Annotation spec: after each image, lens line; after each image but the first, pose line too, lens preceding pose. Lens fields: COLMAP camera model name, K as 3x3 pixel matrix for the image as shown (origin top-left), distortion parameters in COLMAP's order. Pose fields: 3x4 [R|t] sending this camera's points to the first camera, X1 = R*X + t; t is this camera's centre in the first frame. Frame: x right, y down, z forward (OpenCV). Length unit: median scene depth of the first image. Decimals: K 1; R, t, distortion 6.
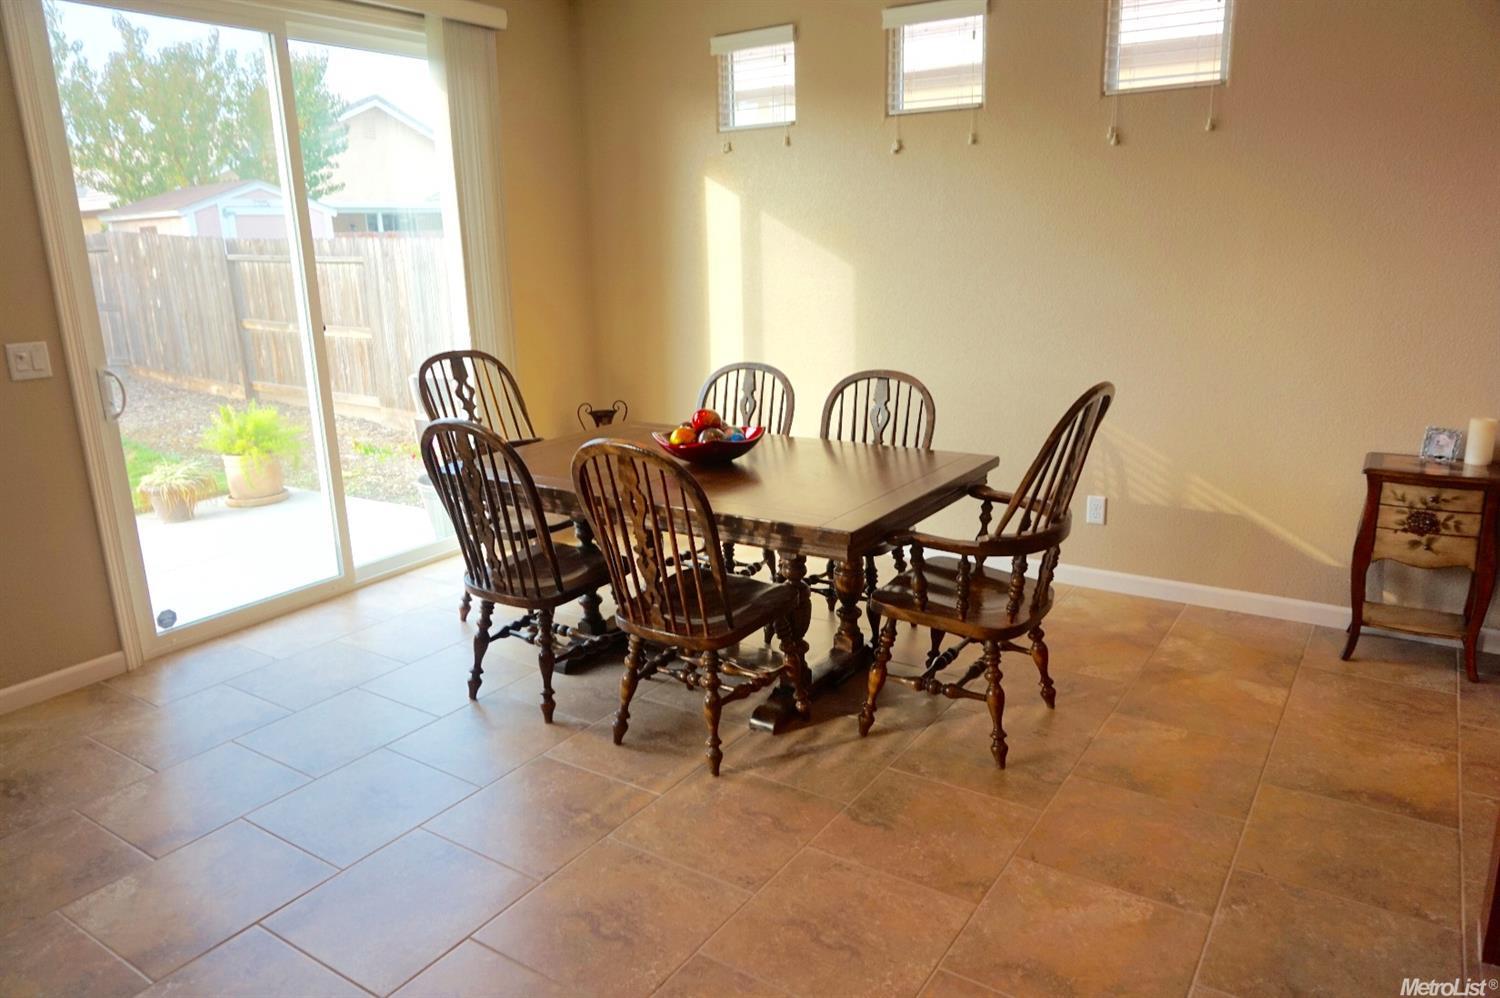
lens RADIAL K [[1010.8, 0, 749.5], [0, 1010.8, 494.0], [0, 0, 1]] dist [-0.033628, 0.013984]
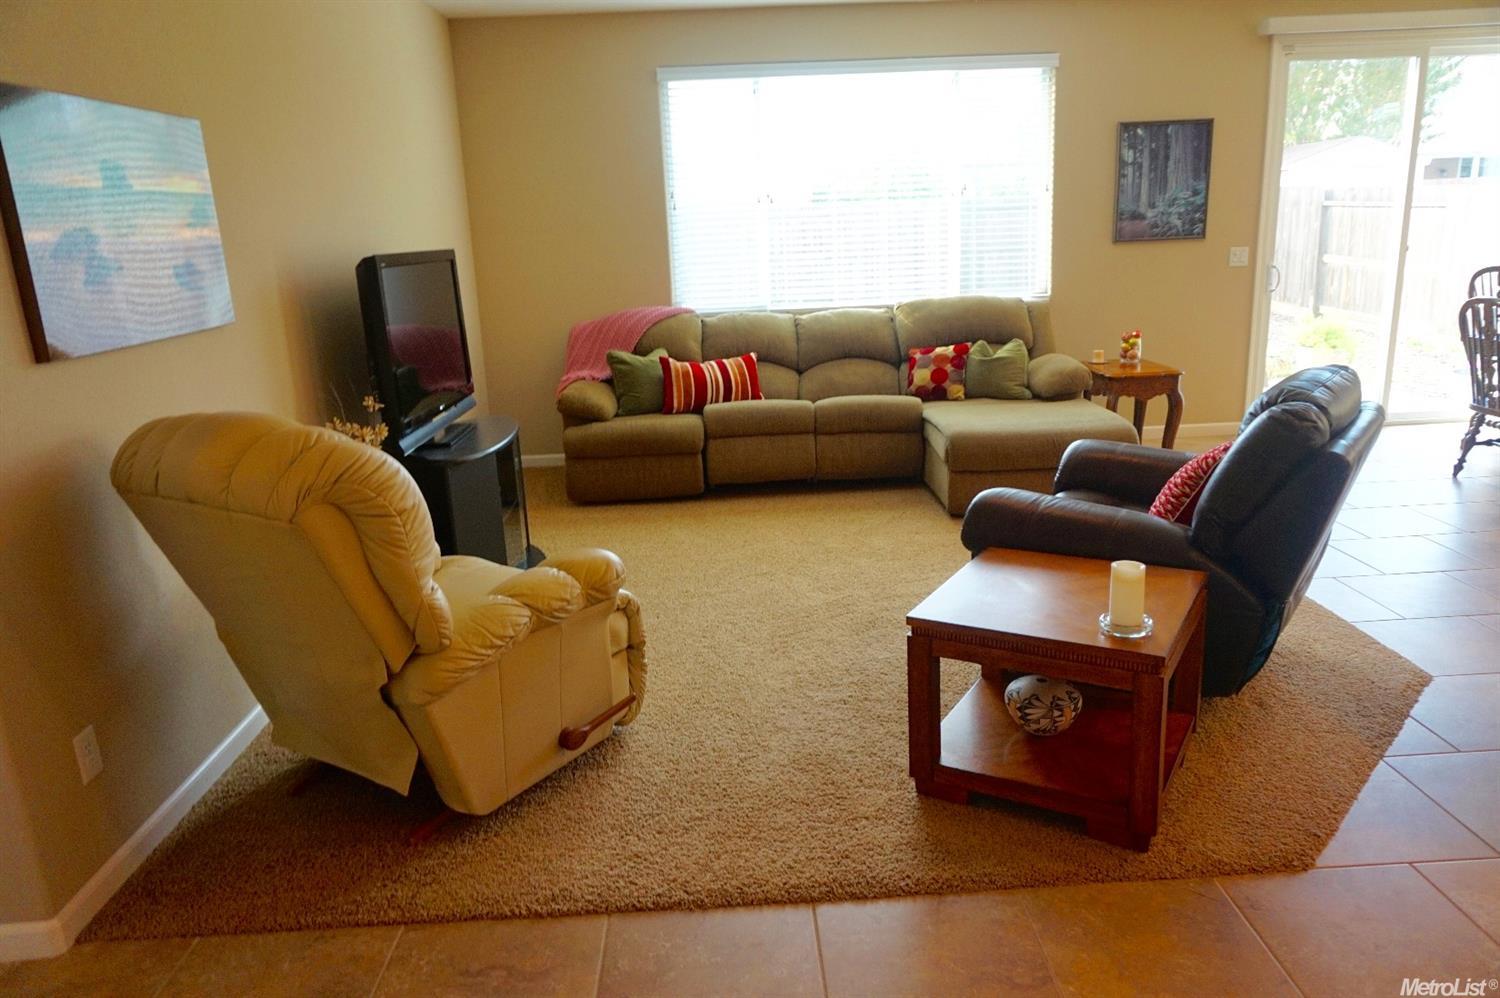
lens RADIAL K [[1010.8, 0, 749.9], [0, 1010.8, 495.3], [0, 0, 1]] dist [-0.033628, 0.013984]
pose [[0.582323, 0.213089, -0.784534, 0.312024], [-0.173132, 0.975404, 0.136424, 0.198594], [0.794308, 0.056385, 0.604893, -0.819857]]
